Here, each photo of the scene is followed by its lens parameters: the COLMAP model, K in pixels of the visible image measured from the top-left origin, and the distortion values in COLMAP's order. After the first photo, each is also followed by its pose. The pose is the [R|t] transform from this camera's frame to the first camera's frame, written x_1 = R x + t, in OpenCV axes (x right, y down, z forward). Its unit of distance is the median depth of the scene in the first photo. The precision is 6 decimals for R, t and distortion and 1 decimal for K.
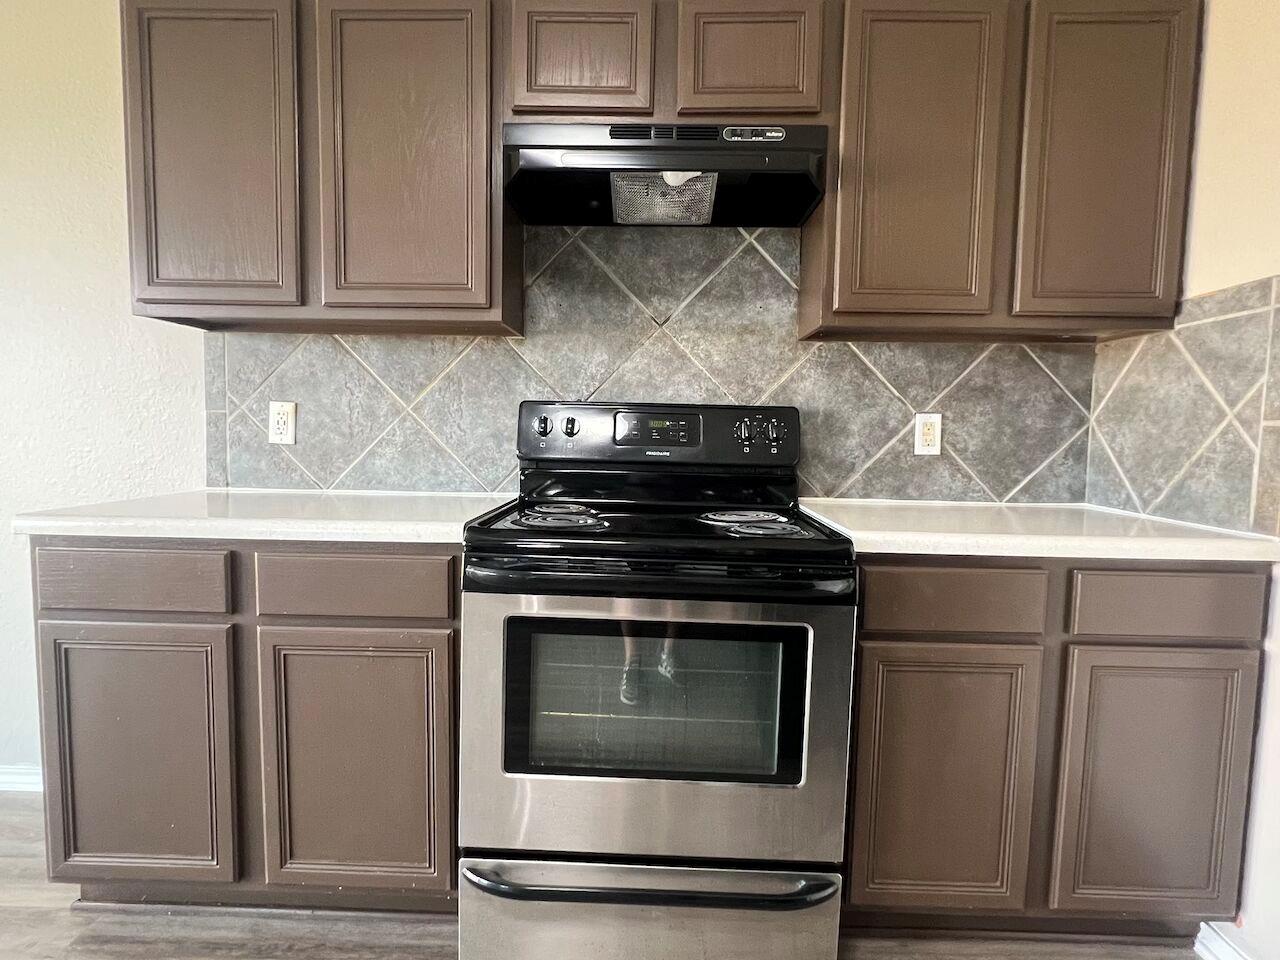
lens RADIAL K [[724.0, 0, 638.0], [0, 724.0, 486.2], [0, 0, 1]] dist [-0.000508, -0.001465]
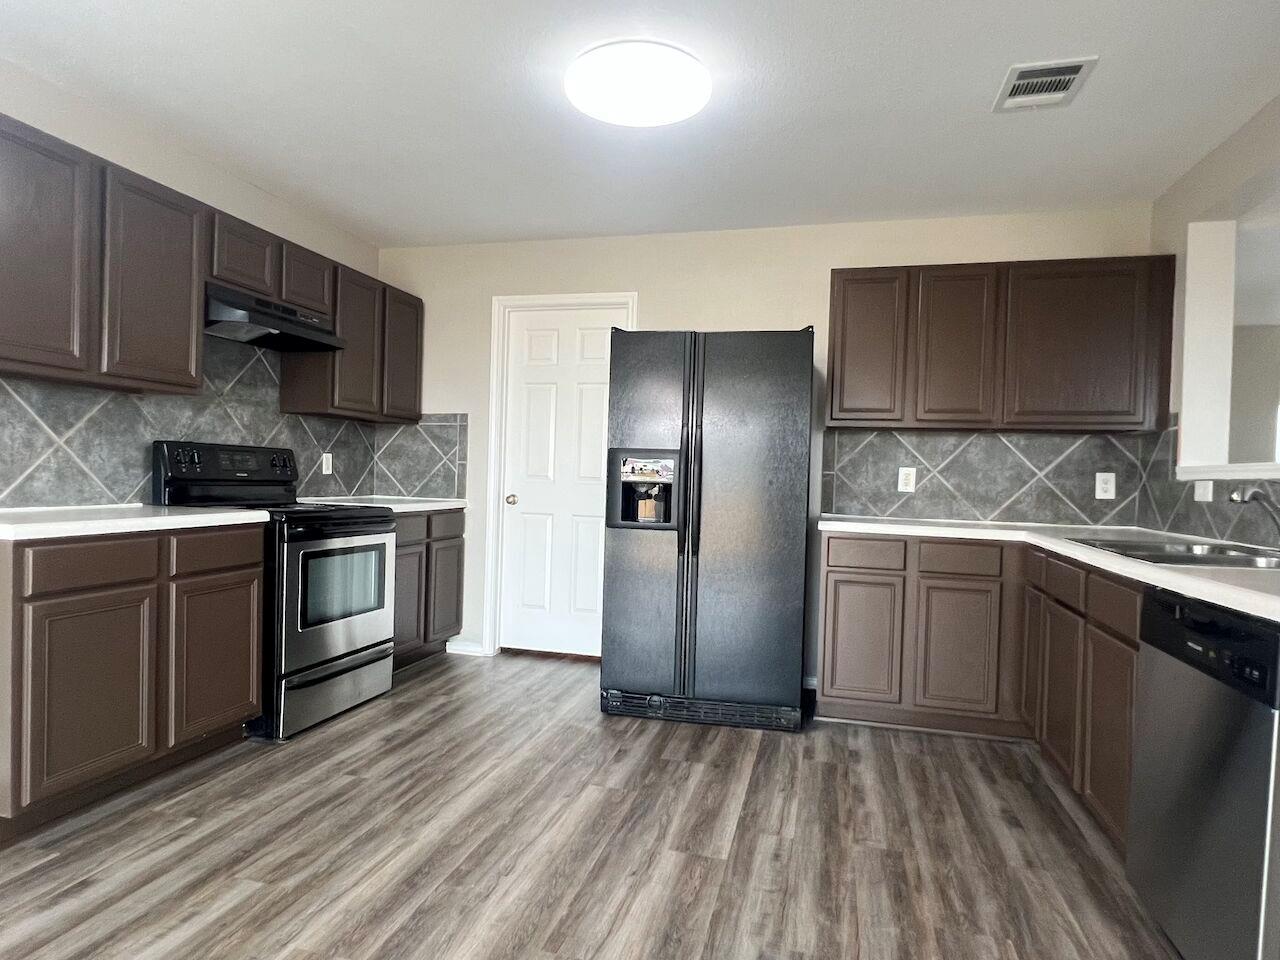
lens RADIAL K [[724.0, 0, 657.9], [0, 724.0, 494.1], [0, 0, 1]] dist [-0.000508, -0.001465]
pose [[0.199200, -0.035956, 0.979299, -1.382819], [0.052759, 0.998271, 0.025921, 0.007900], [-0.978538, 0.046503, 0.200752, -0.293098]]
